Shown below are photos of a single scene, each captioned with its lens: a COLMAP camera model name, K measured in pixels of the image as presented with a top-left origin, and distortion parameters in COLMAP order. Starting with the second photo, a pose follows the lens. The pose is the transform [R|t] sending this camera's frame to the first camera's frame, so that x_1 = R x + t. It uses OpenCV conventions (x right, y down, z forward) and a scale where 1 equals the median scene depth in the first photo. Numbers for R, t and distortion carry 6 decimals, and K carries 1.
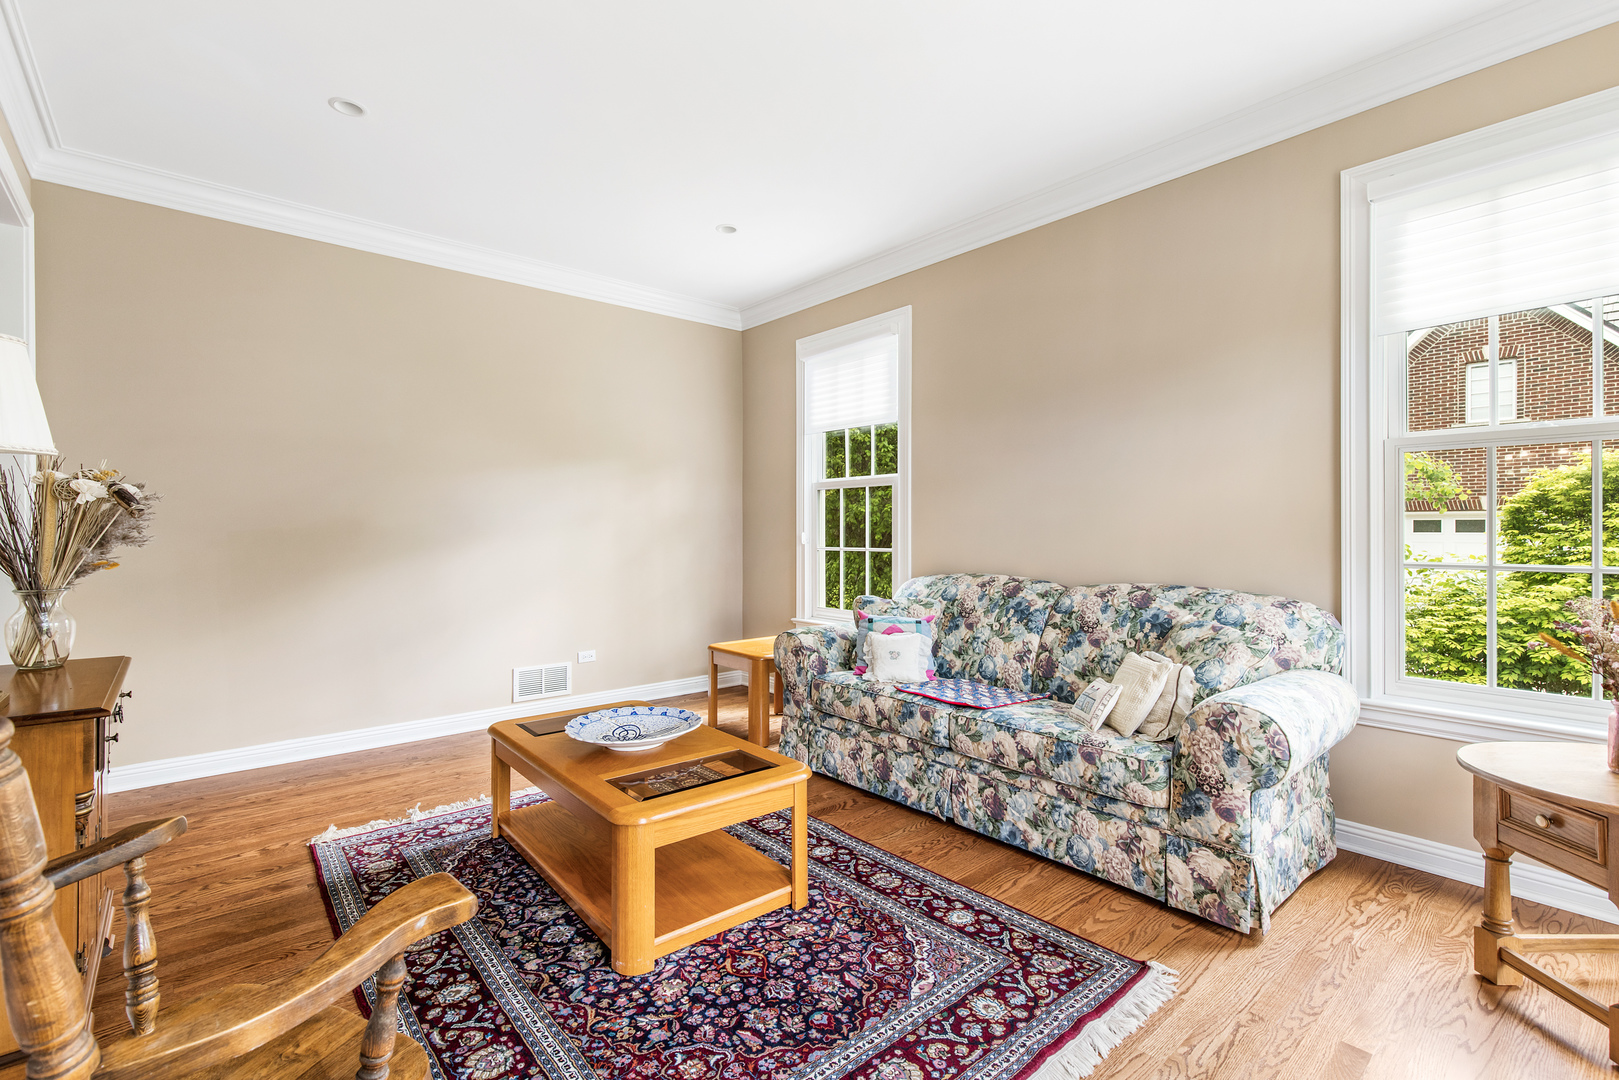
lens RADIAL K [[749.3, 0, 811.2], [0, 749.3, 529.2], [0, 0, 1]] dist [0.003374, -0.000727]
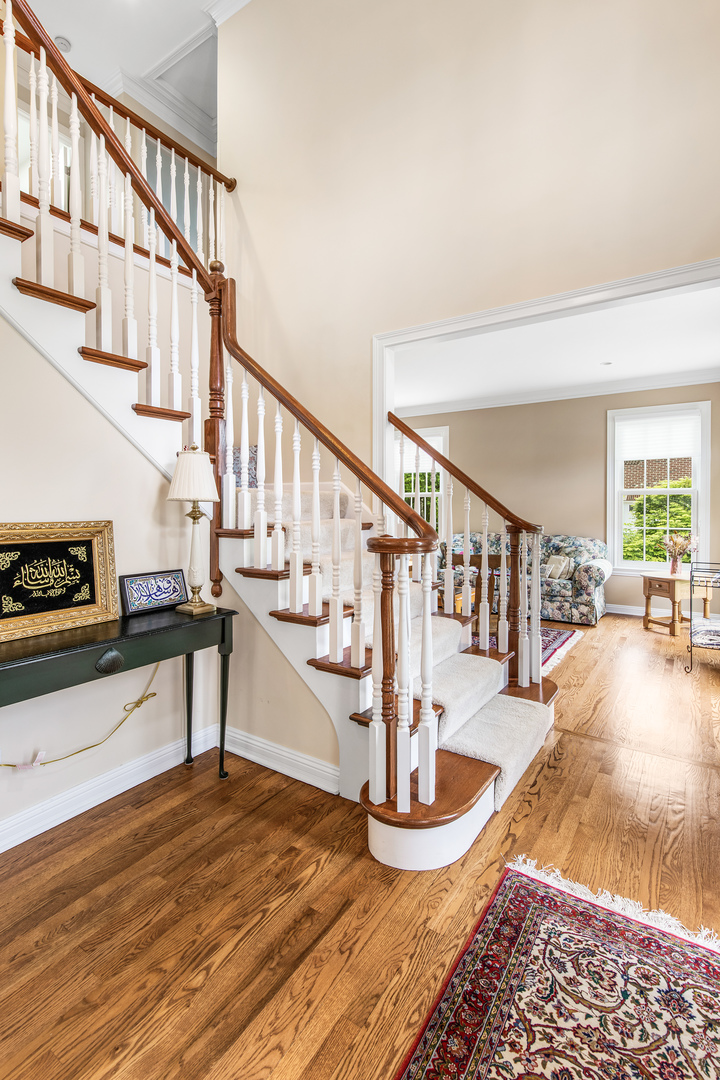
lens RADIAL K [[499.8, 0, 367.3], [0, 499.8, 517.1], [0, 0, 1]] dist [0.003374, -0.000727]
pose [[0.963850, -0.007696, 0.266336, -1.020350], [0.002888, 0.999826, 0.018438, -0.049654], [-0.266431, -0.017002, 0.963704, -0.964066]]
